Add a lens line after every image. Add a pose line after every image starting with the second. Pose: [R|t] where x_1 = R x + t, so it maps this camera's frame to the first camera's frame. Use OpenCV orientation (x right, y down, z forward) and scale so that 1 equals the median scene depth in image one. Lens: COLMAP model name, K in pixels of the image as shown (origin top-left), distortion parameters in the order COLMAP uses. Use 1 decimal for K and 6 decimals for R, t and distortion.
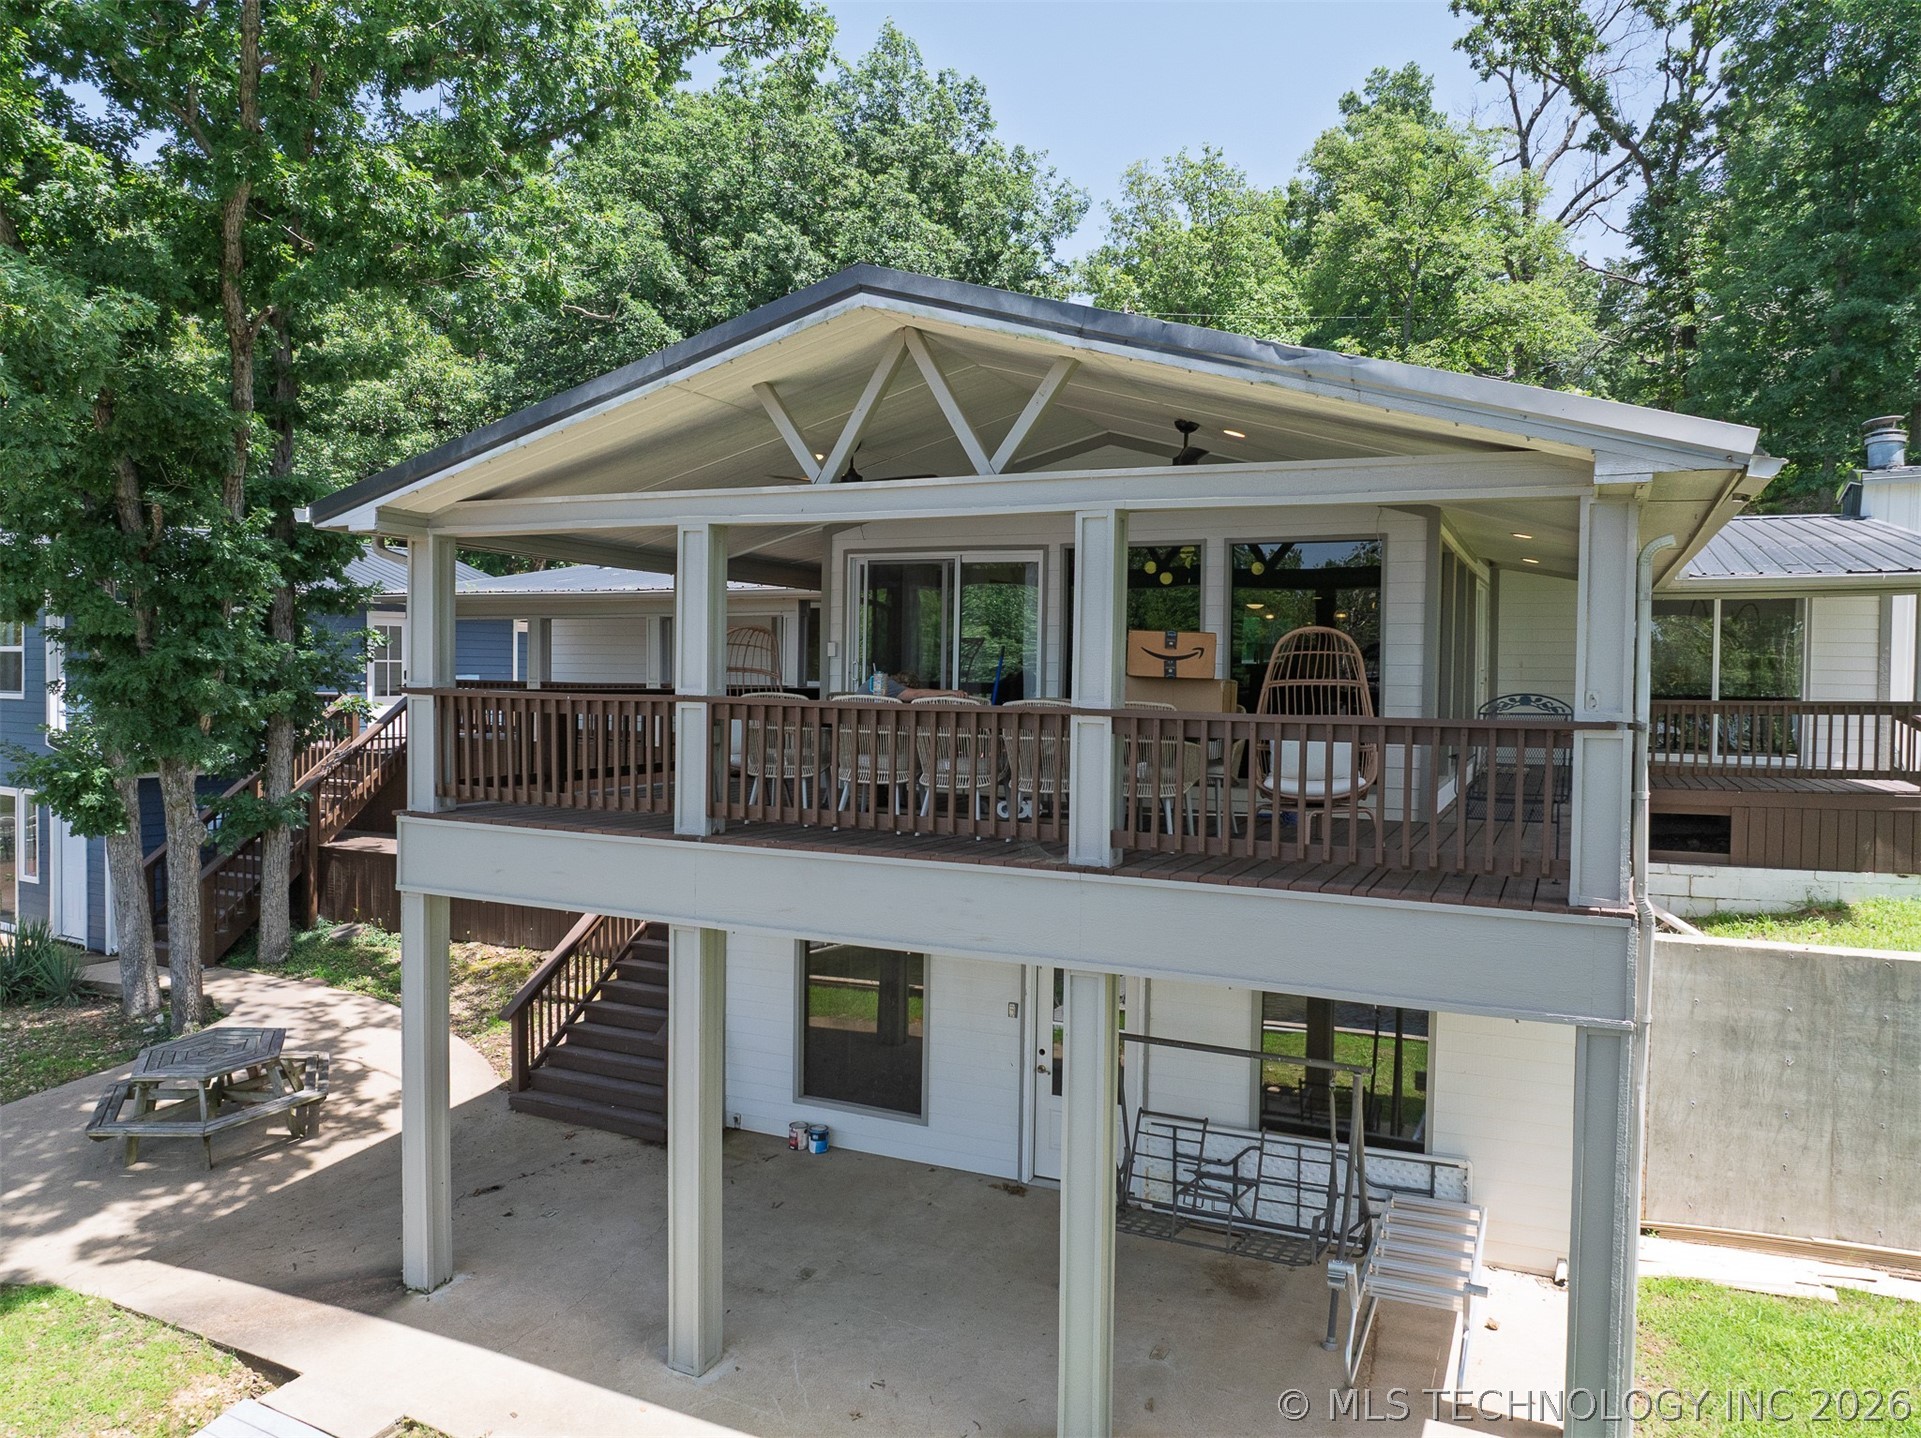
lens RADIAL K [[1329.3, 0, 962.1], [0, 1329.3, 716.0], [0, 0, 1]] dist [-0.039755, 0.014179]
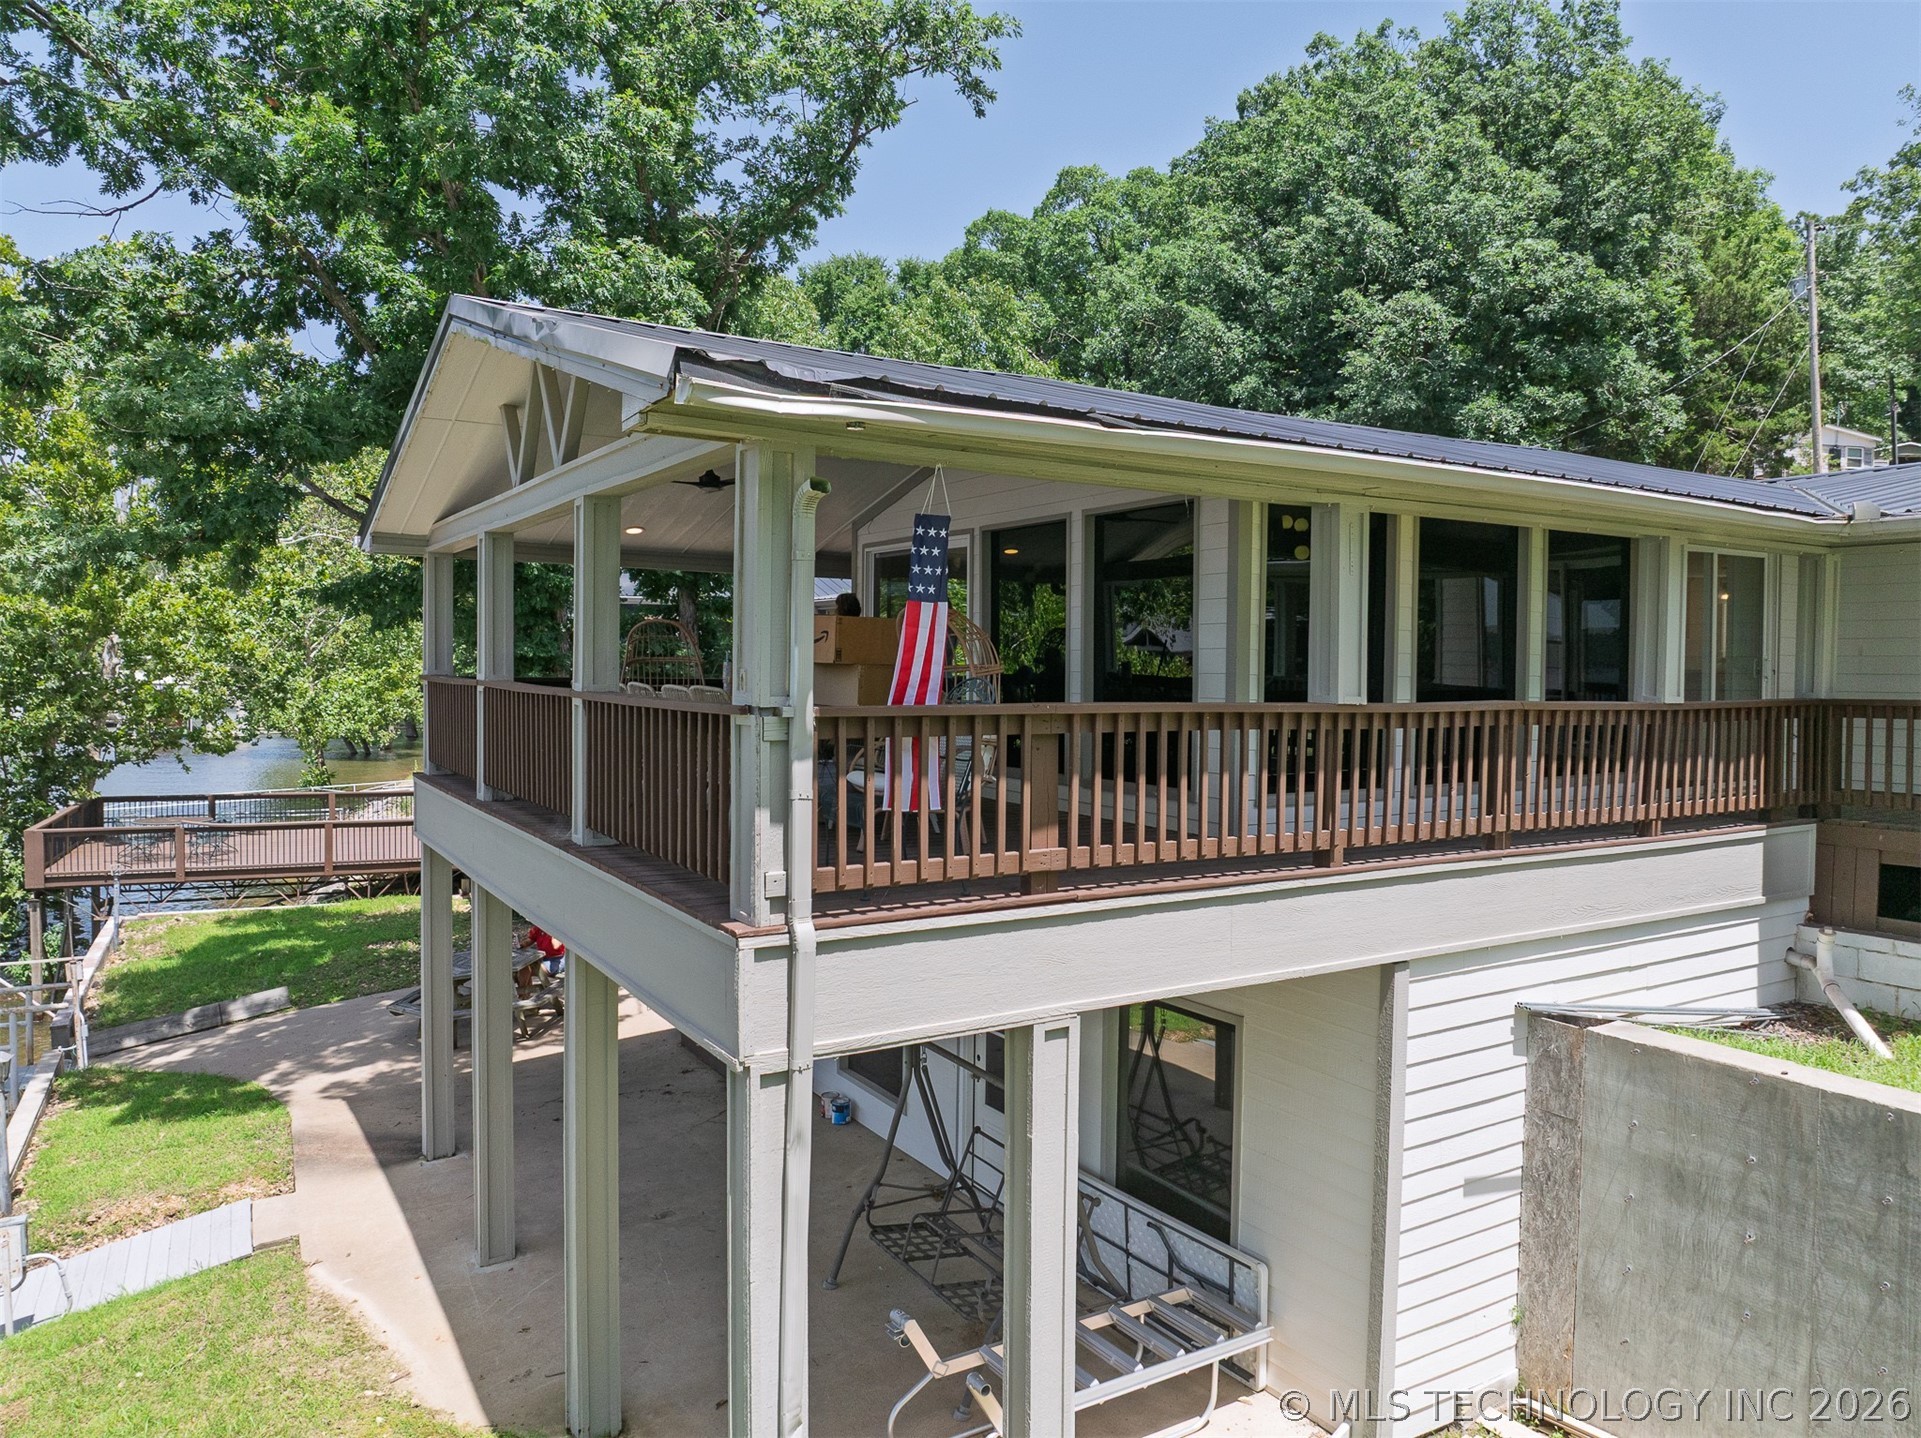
lens RADIAL K [[1329.3, 0, 960.1], [0, 1329.3, 718.1], [0, 0, 1]] dist [-0.039755, 0.014179]
pose [[0.831319, 0.016566, -0.555549, 0.653409], [-0.015877, 0.999856, 0.006058, 0.002450], [0.555569, 0.003784, 0.831462, 0.220643]]
